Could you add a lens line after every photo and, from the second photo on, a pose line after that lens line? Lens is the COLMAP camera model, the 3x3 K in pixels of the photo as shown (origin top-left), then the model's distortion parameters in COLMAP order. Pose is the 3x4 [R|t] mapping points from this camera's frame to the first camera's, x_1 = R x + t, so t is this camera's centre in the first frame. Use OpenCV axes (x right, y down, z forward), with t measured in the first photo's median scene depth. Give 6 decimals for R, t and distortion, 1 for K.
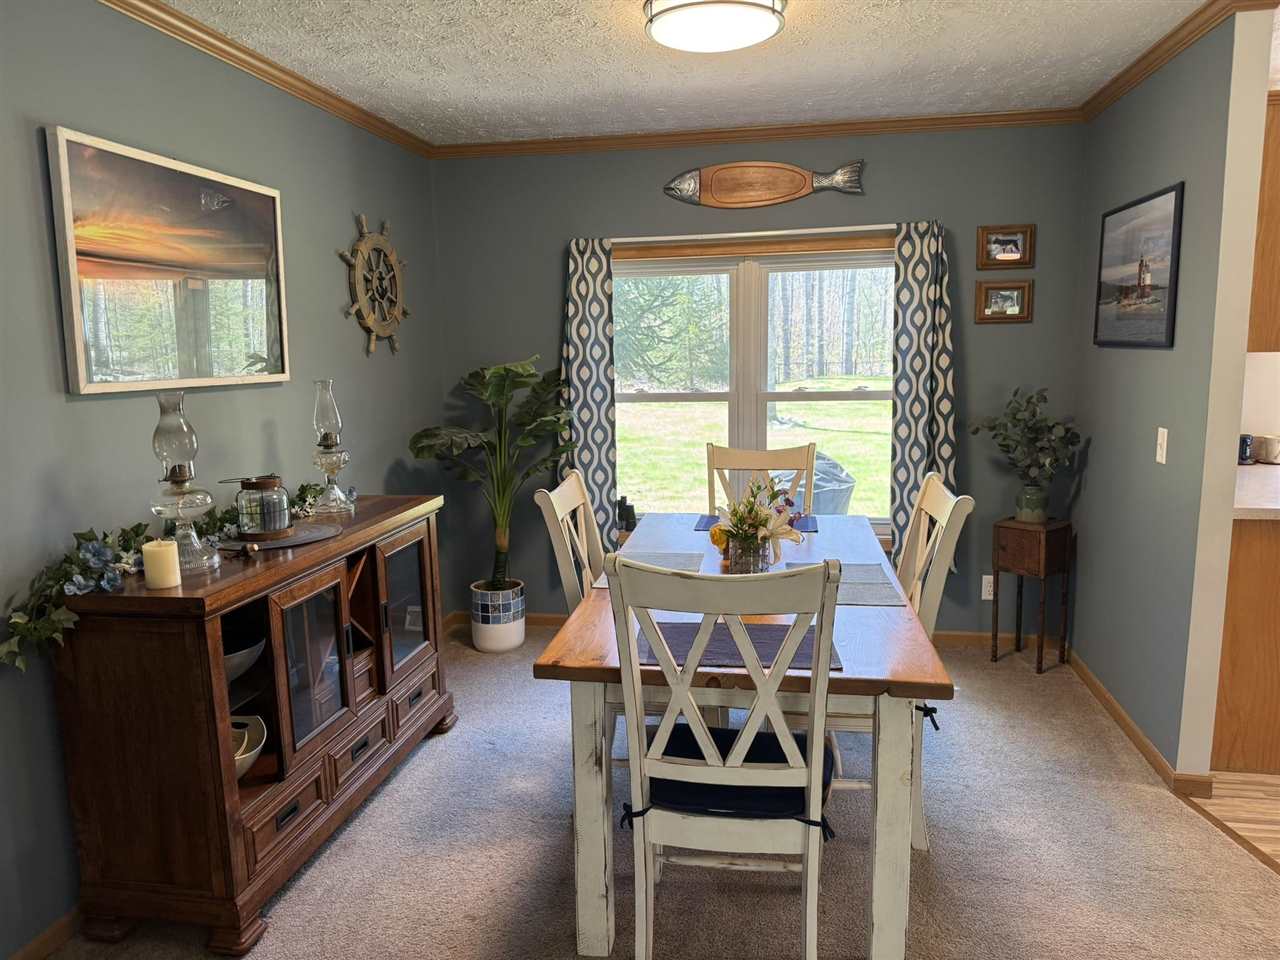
lens RADIAL K [[895.6, 0, 622.9], [0, 895.6, 480.0], [0, 0, 1]] dist [0.069725, -0.092733]
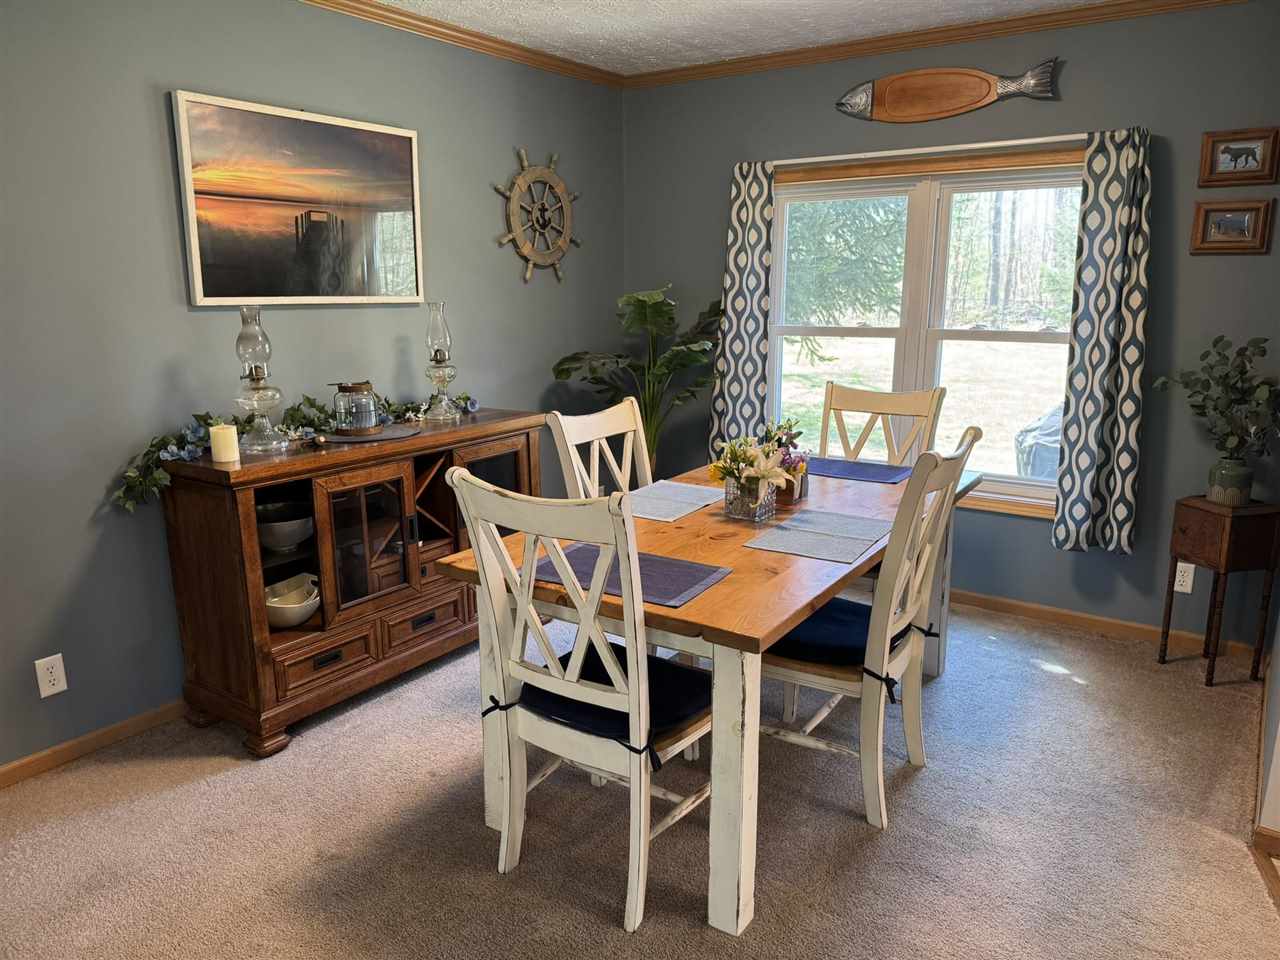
lens RADIAL K [[895.6, 0, 630.7], [0, 895.6, 479.1], [0, 0, 1]] dist [0.069725, -0.092733]
pose [[0.910394, 0.105926, -0.399953, 0.308290], [-0.075840, 0.993017, 0.090366, -0.008690], [0.406732, -0.051936, 0.912070, 0.045809]]
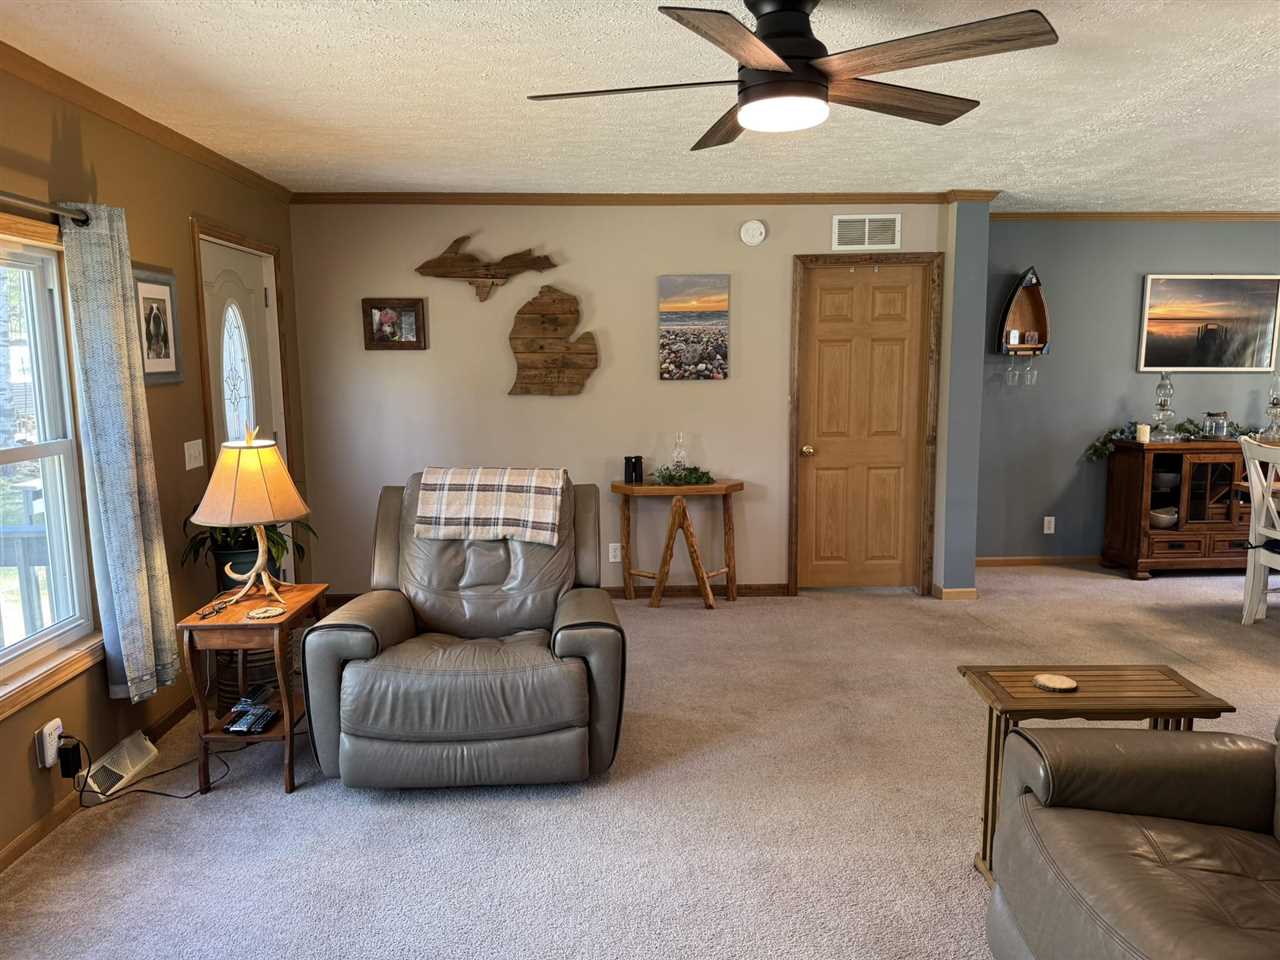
lens RADIAL K [[895.6, 0, 652.0], [0, 895.6, 483.2], [0, 0, 1]] dist [0.069725, -0.092733]
pose [[0.239244, 0.154666, -0.958562, 1.075209], [-0.143367, 0.982038, 0.122672, 0.070610], [0.960317, 0.108077, 0.257121, -0.672946]]
